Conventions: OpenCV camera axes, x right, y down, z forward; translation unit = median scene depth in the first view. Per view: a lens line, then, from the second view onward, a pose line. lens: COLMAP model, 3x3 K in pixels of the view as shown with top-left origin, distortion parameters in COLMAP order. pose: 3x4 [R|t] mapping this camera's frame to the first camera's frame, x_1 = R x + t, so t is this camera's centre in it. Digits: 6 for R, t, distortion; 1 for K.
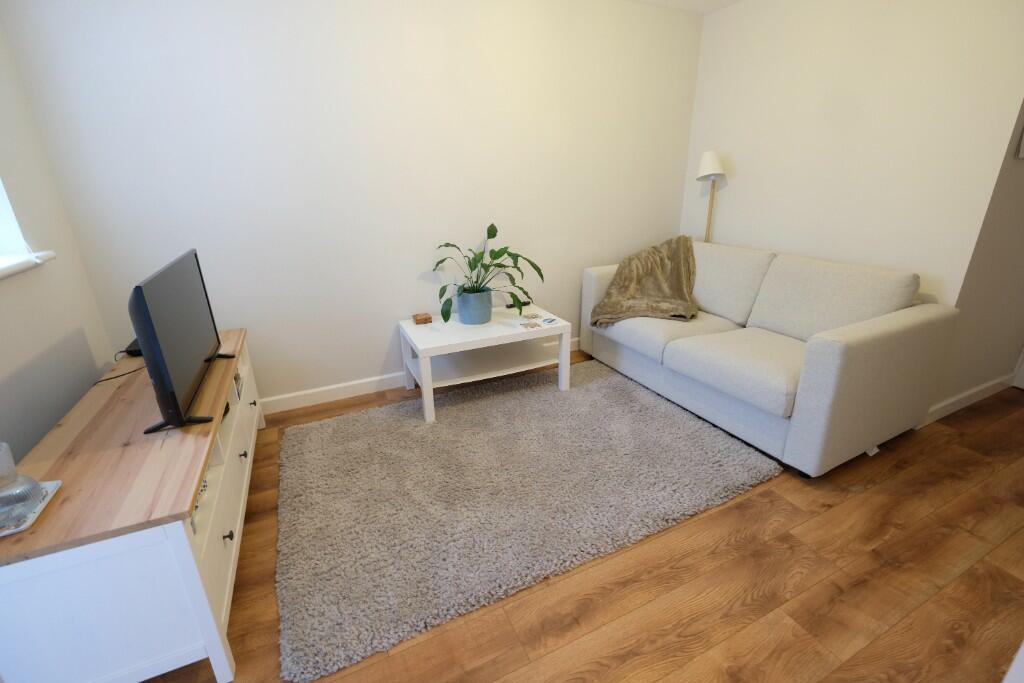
lens RADIAL K [[444.6, 0, 512.5], [0, 444.6, 338.5], [0, 0, 1]] dist [-0.003426, 0.000965]
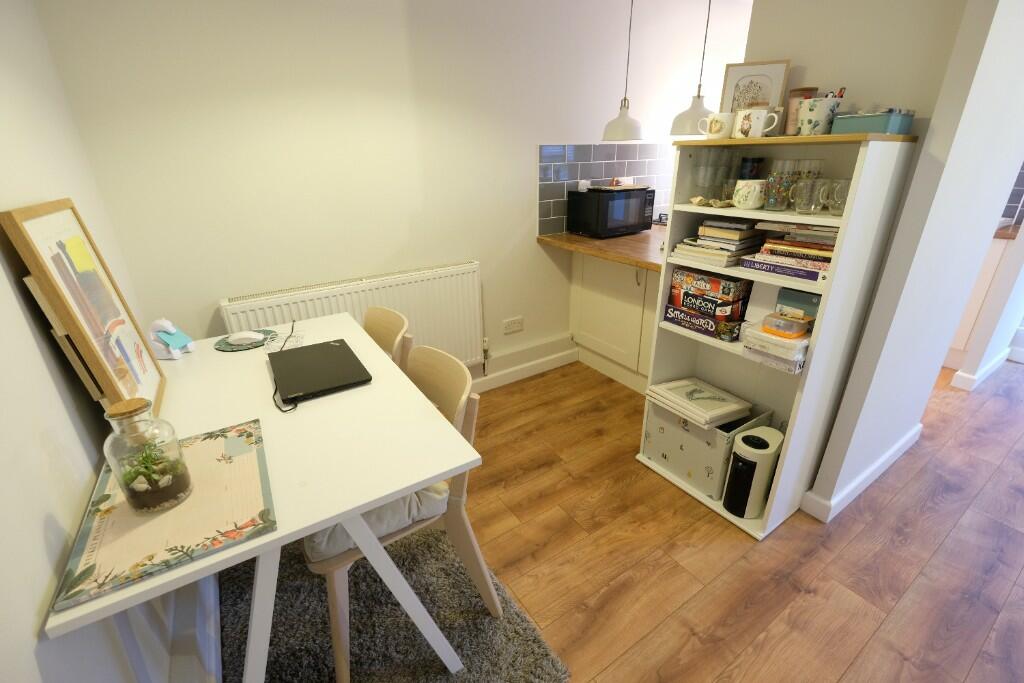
lens RADIAL K [[444.6, 0, 510.2], [0, 444.6, 339.7], [0, 0, 1]] dist [-0.003426, 0.000965]
pose [[-0.989868, 0.083289, -0.114993, 2.053513], [-0.016963, 0.734707, 0.678172, -0.559938], [0.140971, 0.673252, -0.725851, 1.279866]]
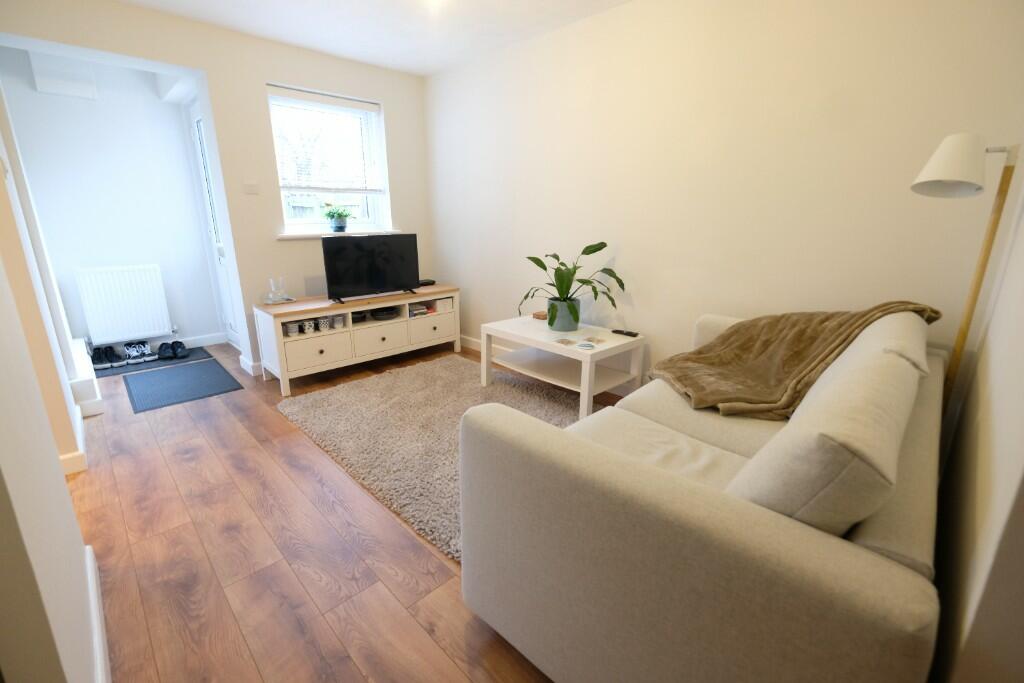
lens RADIAL K [[444.6, 0, 506.9], [0, 444.6, 339.5], [0, 0, 1]] dist [-0.003426, 0.000965]
pose [[0.319883, 0.267652, -0.908866, 1.625817], [-0.327174, 0.931465, 0.159155, -0.269856], [0.889175, 0.246447, 0.385529, 0.914272]]
